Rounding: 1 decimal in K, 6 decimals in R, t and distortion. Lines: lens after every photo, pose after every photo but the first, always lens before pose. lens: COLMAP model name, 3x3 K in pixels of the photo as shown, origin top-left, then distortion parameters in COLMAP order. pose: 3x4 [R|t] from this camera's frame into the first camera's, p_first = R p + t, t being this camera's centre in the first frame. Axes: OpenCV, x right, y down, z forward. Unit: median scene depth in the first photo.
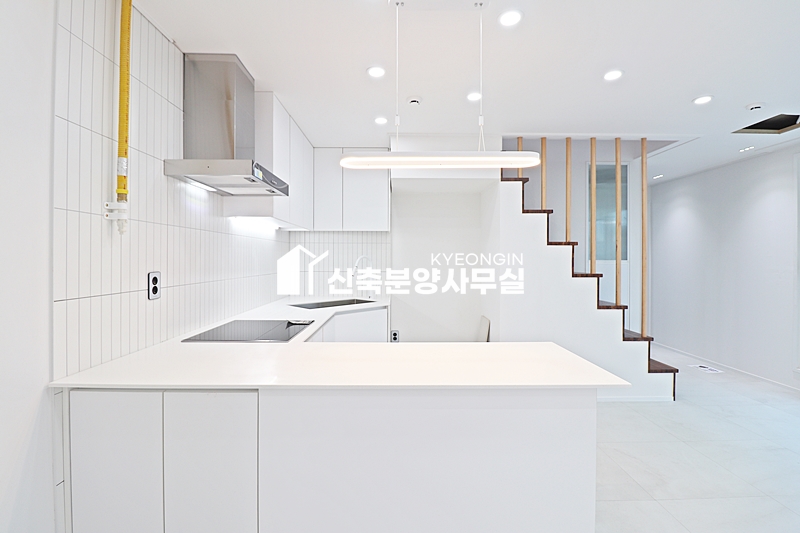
lens RADIAL K [[370.7, 0, 399.6], [0, 370.7, 259.0], [0, 0, 1]] dist [0.002107, -0.012350]
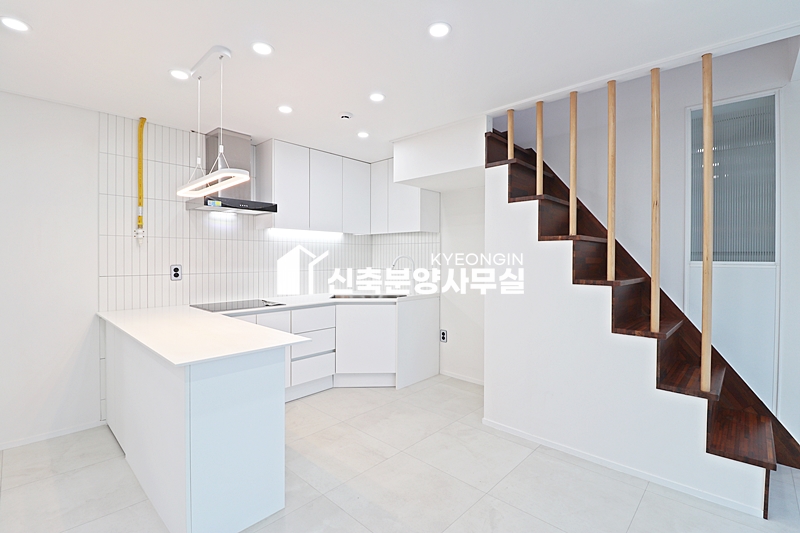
lens RADIAL K [[370.7, 0, 399.6], [0, 370.7, 259.0], [0, 0, 1]] dist [0.002107, -0.012350]
pose [[0.719474, 0.002875, -0.694513, 0.797614], [-0.001925, 0.999996, 0.002146, -0.000377], [0.694517, -0.000207, 0.719477, 0.264530]]
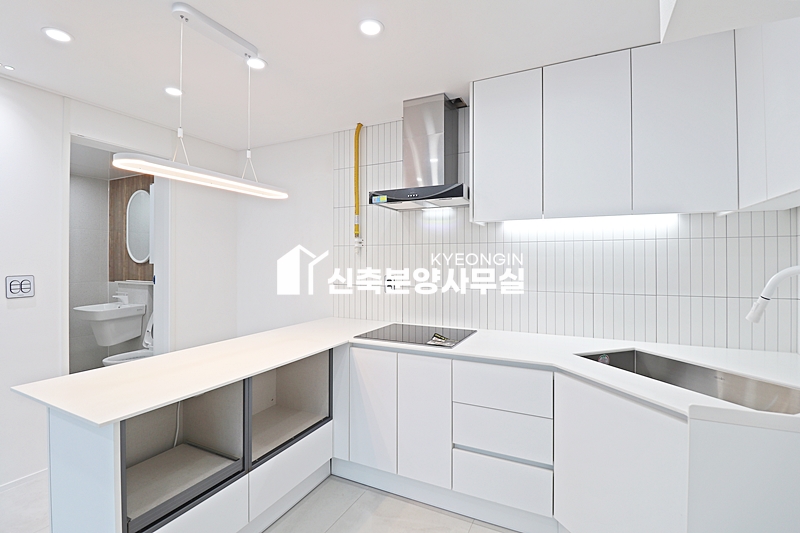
lens RADIAL K [[370.7, 0, 399.6], [0, 370.7, 259.0], [0, 0, 1]] dist [0.002107, -0.012350]
pose [[-0.456531, -0.005567, -0.889690, 0.431223], [0.000061, 0.999980, -0.006288, -0.015672], [0.889708, -0.002925, -0.456521, 1.022175]]
